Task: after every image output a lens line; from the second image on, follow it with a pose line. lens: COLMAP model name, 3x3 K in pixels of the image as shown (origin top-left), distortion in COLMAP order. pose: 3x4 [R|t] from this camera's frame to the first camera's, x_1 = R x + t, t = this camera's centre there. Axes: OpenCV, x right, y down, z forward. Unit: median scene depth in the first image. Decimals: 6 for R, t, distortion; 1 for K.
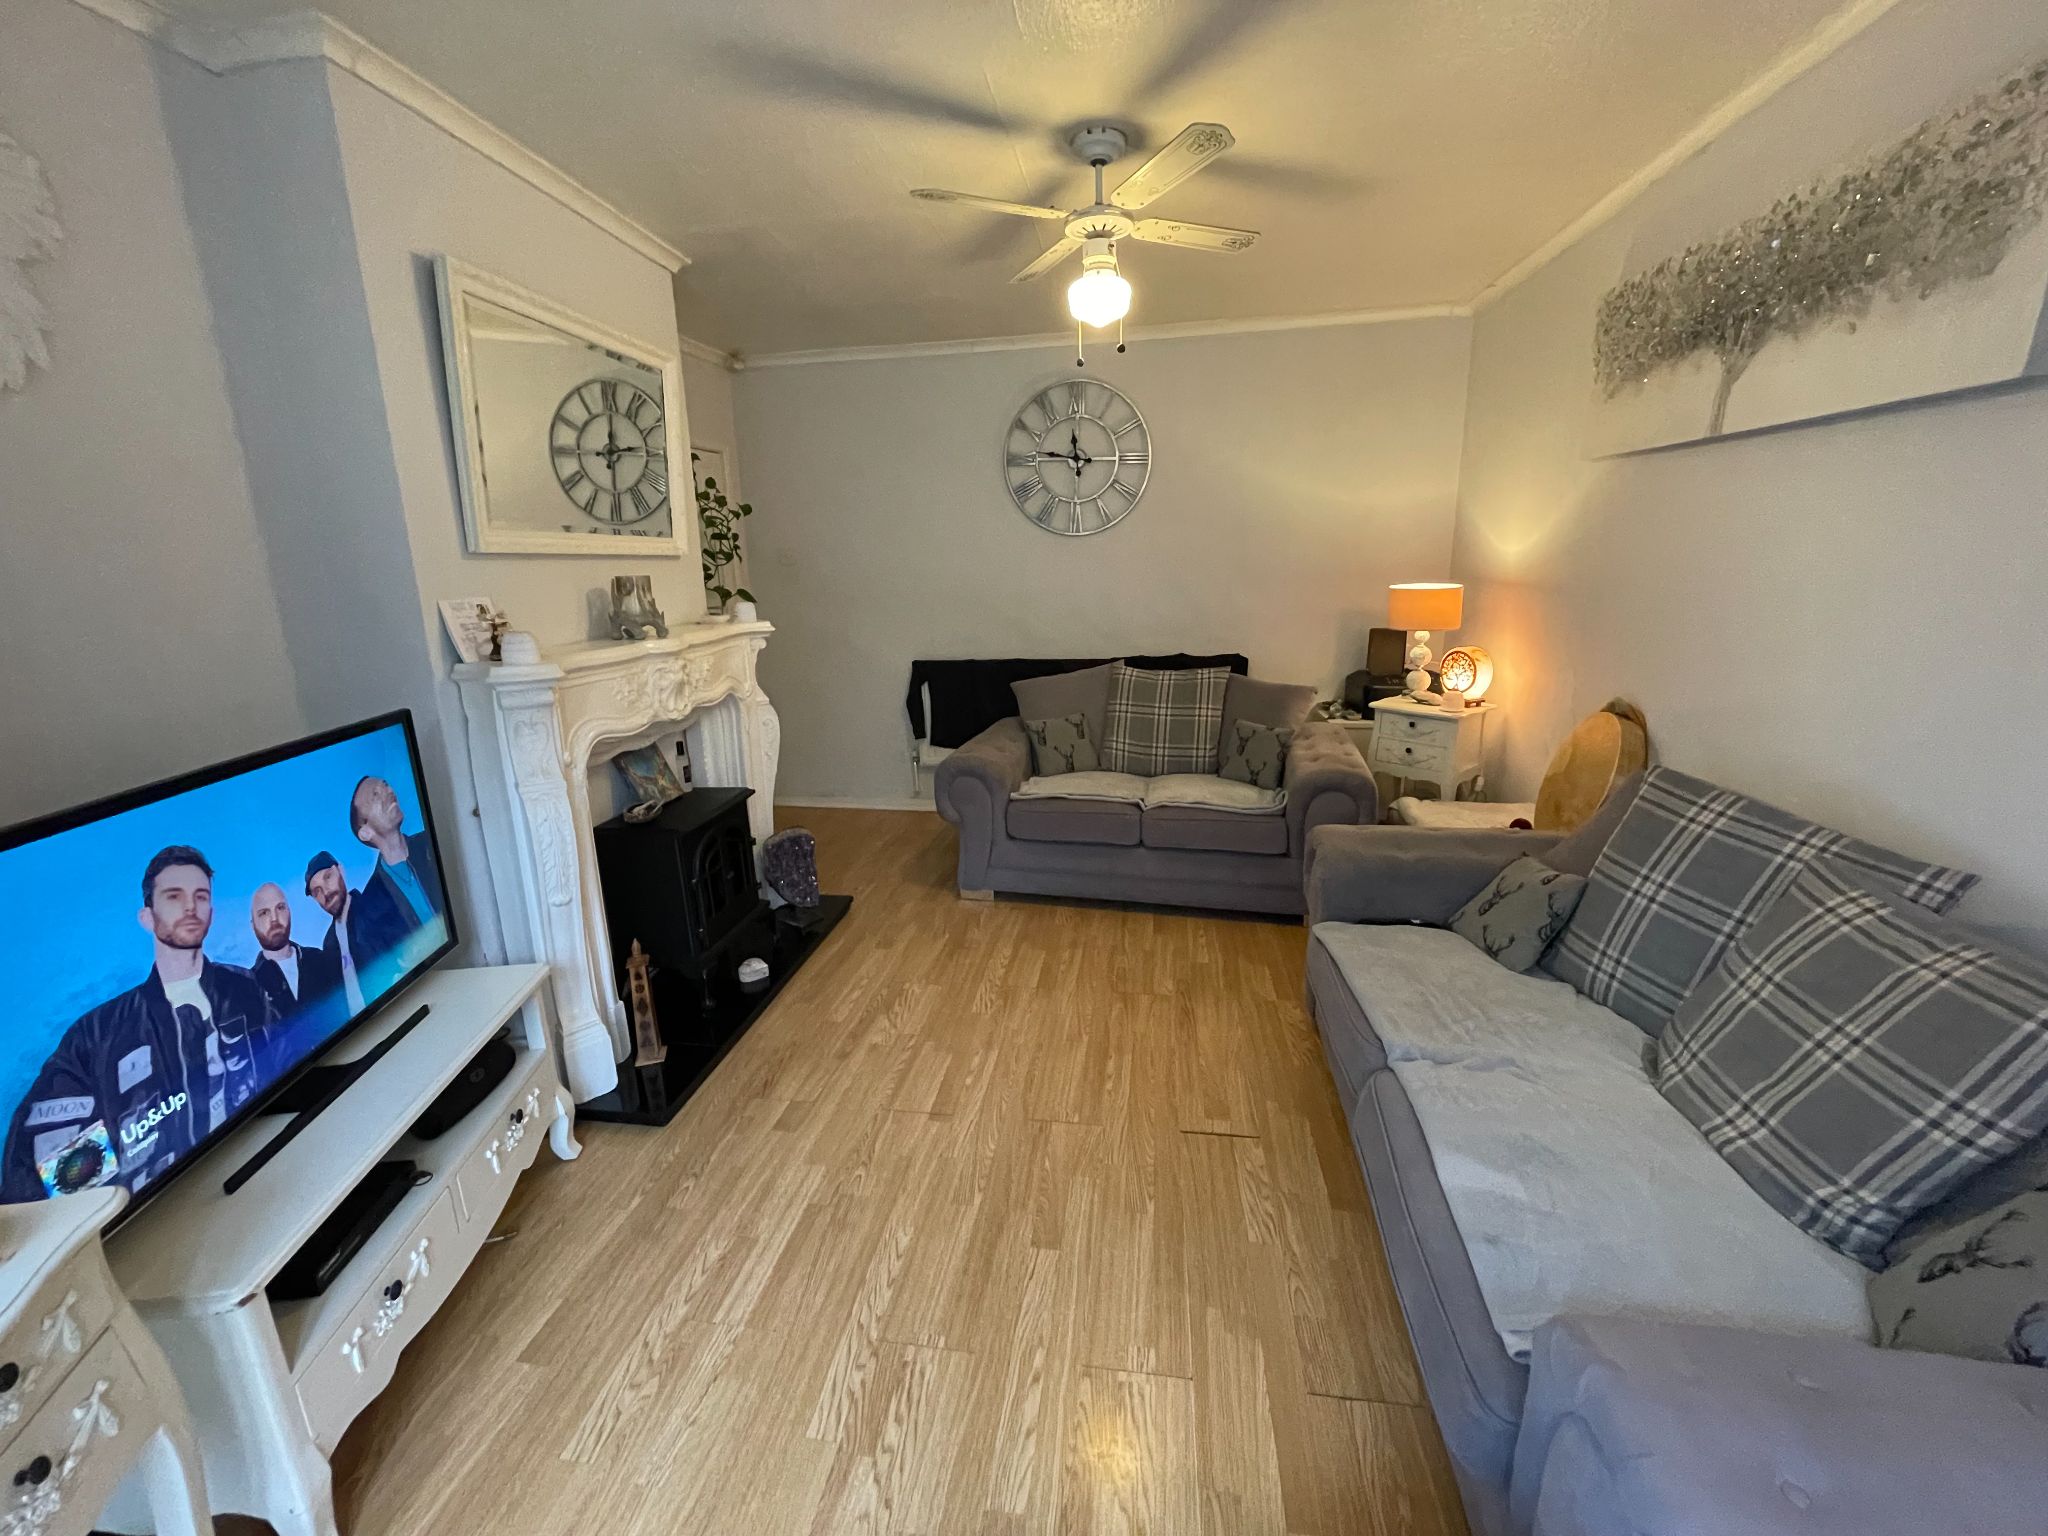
lens RADIAL K [[823.5, 0, 1023.3], [0, 823.5, 745.1], [0, 0, 1]] dist [-0.000136, 0.000048]
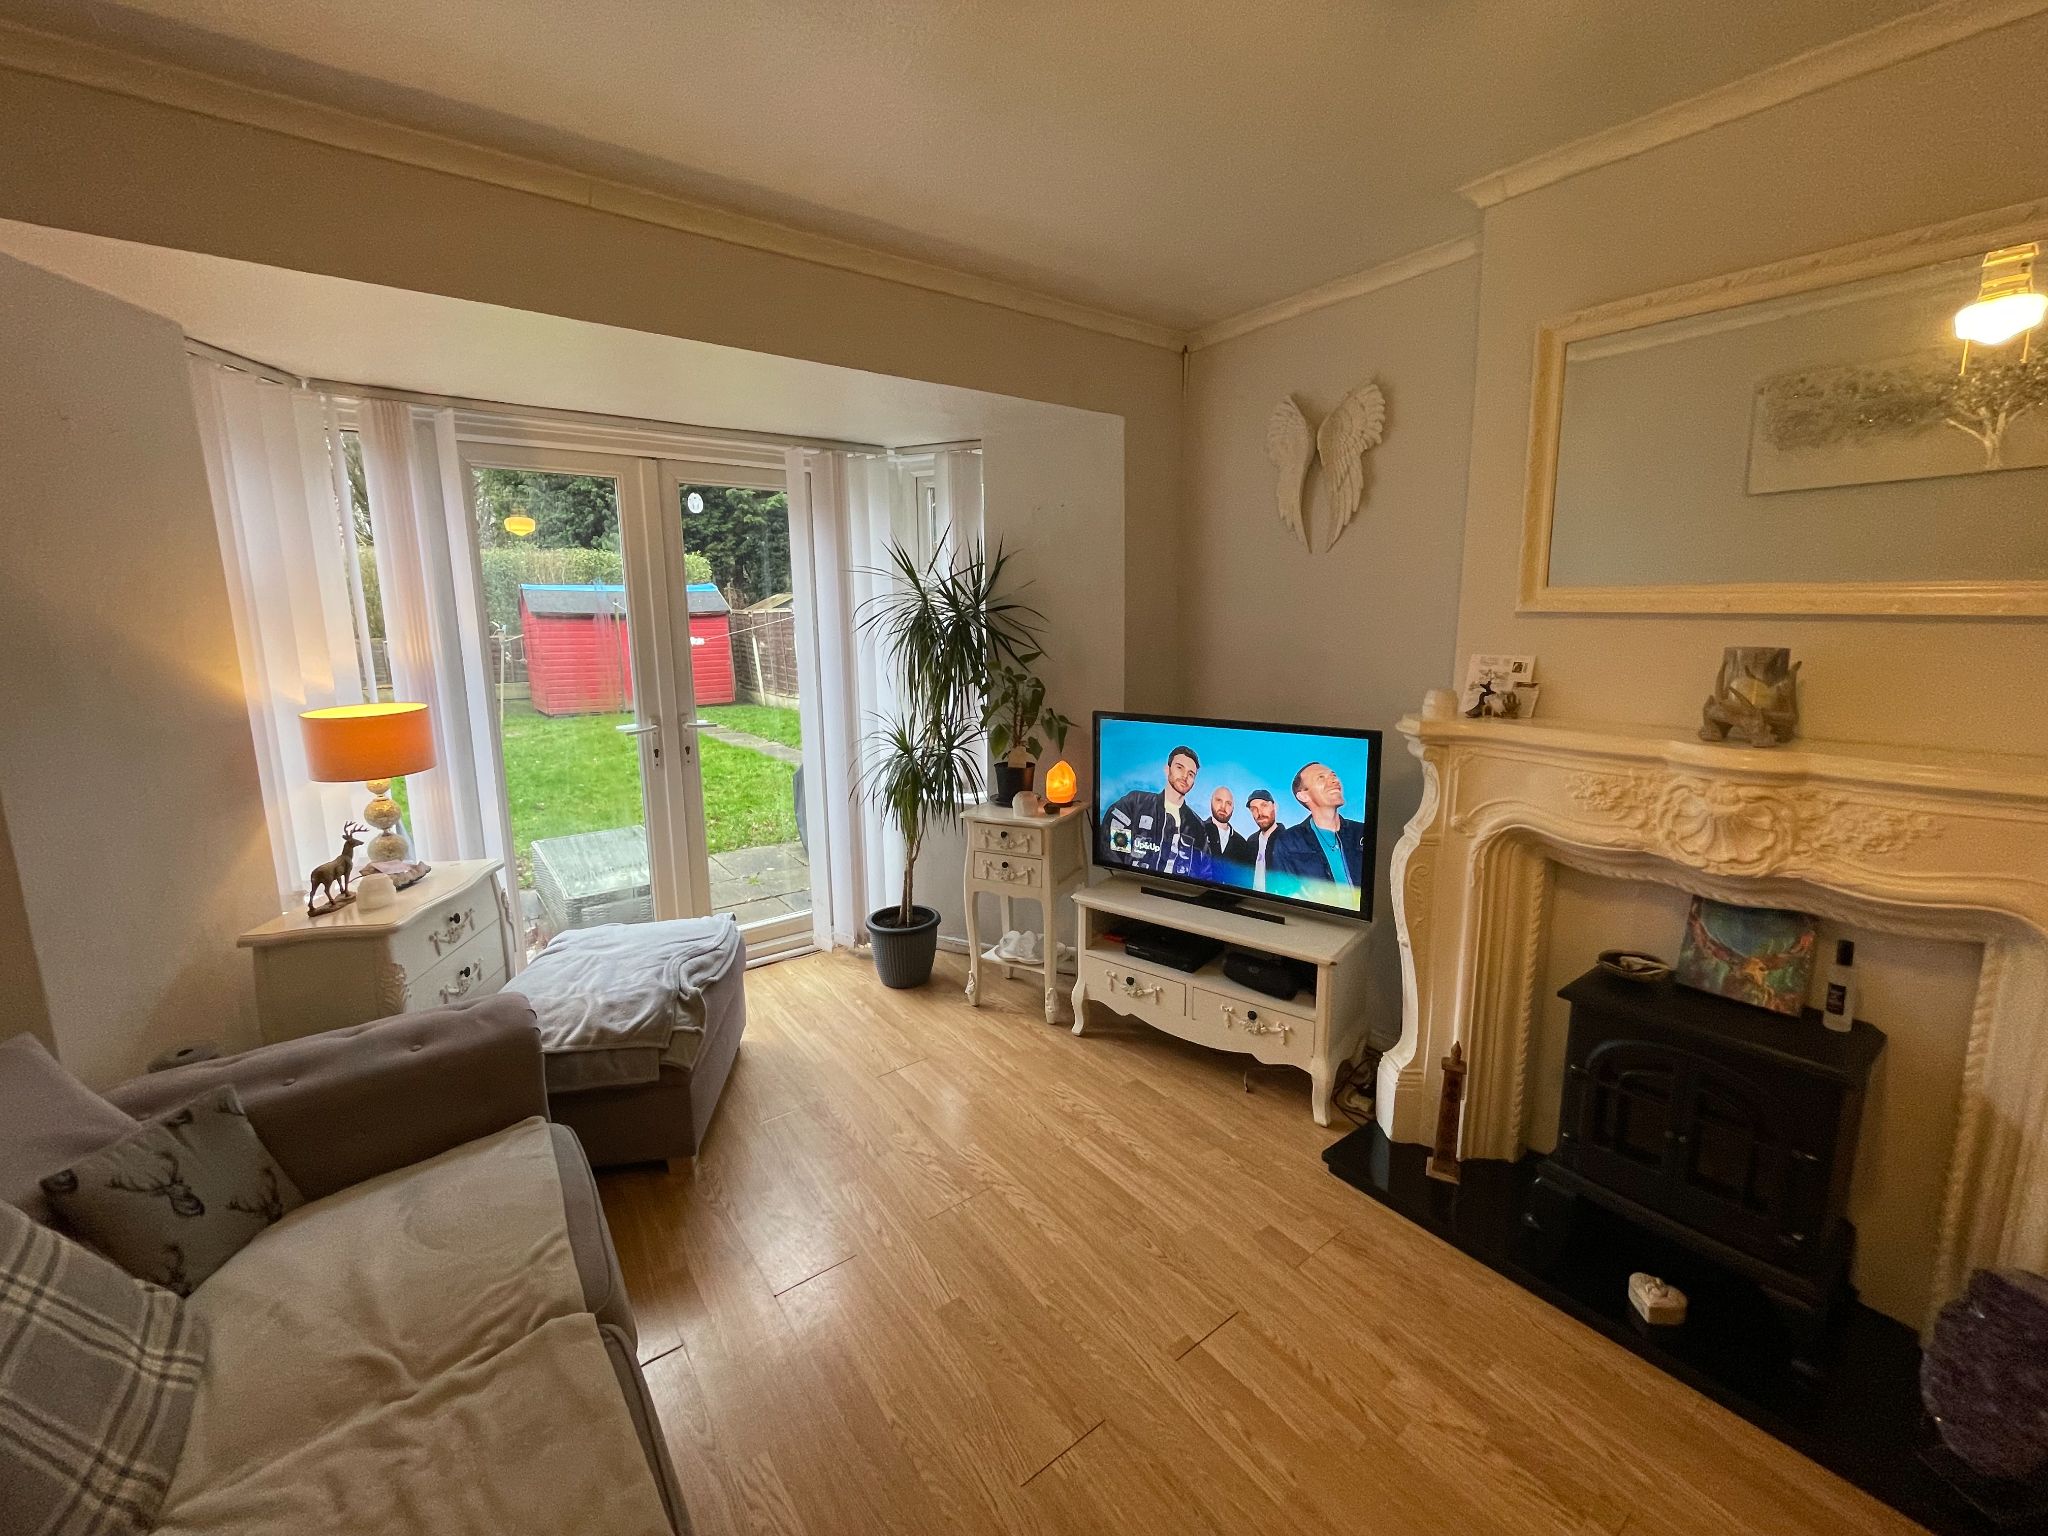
lens RADIAL K [[823.5, 0, 1023.3], [0, 823.5, 745.1], [0, 0, 1]] dist [-0.000136, 0.000048]
pose [[-0.698677, 0.152540, -0.698986, 0.692950], [-0.130208, 0.933577, 0.333885, -0.481729], [0.703488, 0.324292, -0.632407, 1.799114]]
